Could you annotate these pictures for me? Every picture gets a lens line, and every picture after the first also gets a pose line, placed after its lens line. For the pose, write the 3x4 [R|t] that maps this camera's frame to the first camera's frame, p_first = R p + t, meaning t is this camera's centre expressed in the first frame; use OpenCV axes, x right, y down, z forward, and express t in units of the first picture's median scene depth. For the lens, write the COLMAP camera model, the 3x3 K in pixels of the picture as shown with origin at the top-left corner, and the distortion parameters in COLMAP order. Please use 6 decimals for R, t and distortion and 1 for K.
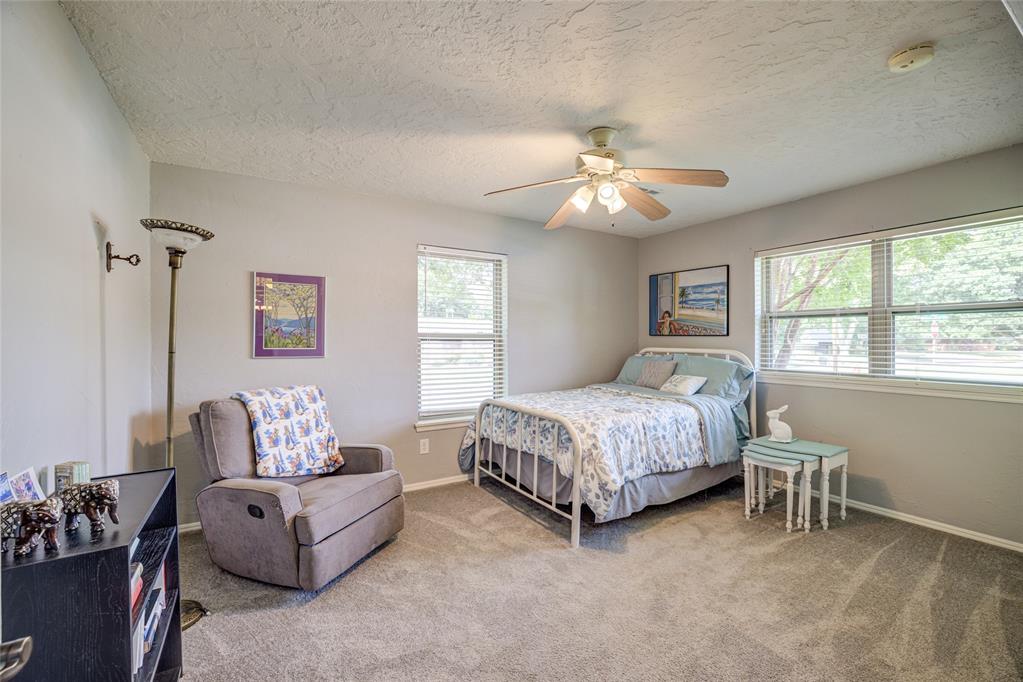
lens RADIAL K [[440.1, 0, 513.3], [0, 440.1, 340.6], [0, 0, 1]] dist [-0.027887, 0.005897]
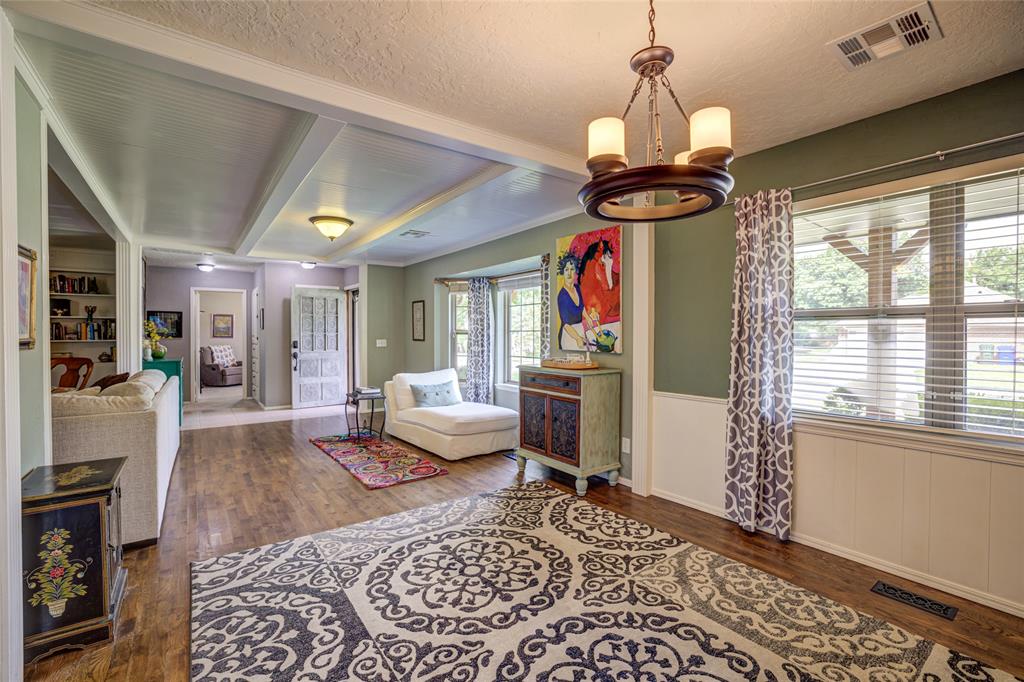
lens RADIAL K [[440.6, 0, 508.2], [0, 440.6, 338.6], [0, 0, 1]] dist [-0.027887, 0.005897]
pose [[0.996743, 0.001744, 0.080623, 0.084524], [-0.001794, 0.999998, 0.000546, 0.002071], [-0.080622, -0.000688, 0.996745, -0.151480]]
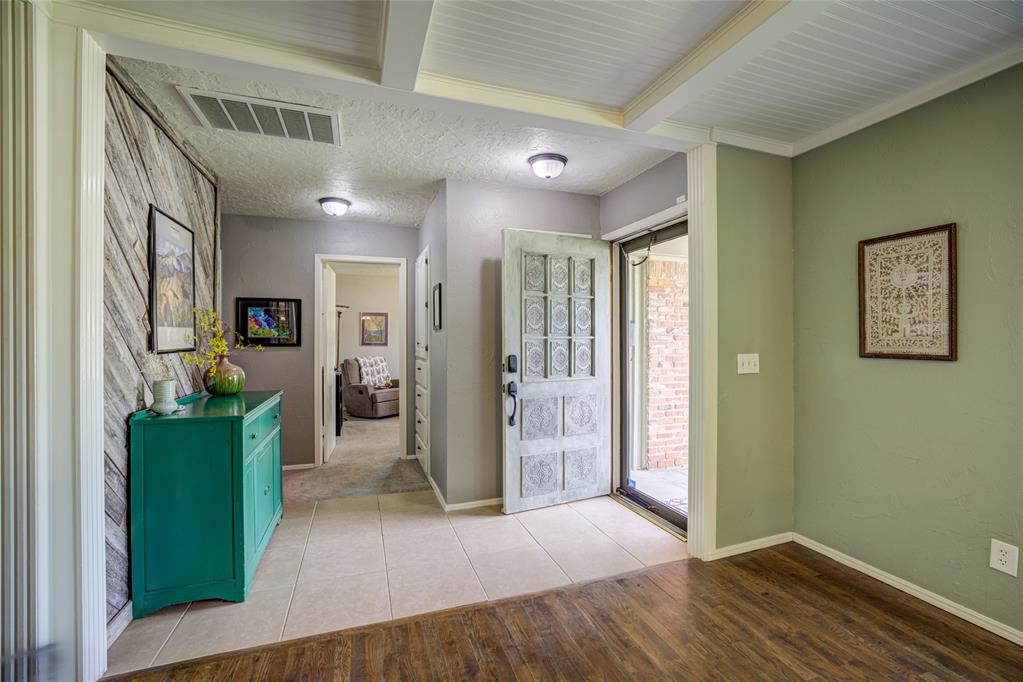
lens RADIAL K [[440.1, 0, 517.6], [0, 440.1, 339.4], [0, 0, 1]] dist [-0.027887, 0.005897]
pose [[0.979763, -0.002658, -0.200143, 0.044731], [0.000753, 0.999954, -0.009594, 0.001445], [0.200159, 0.009249, 0.979720, -0.072959]]
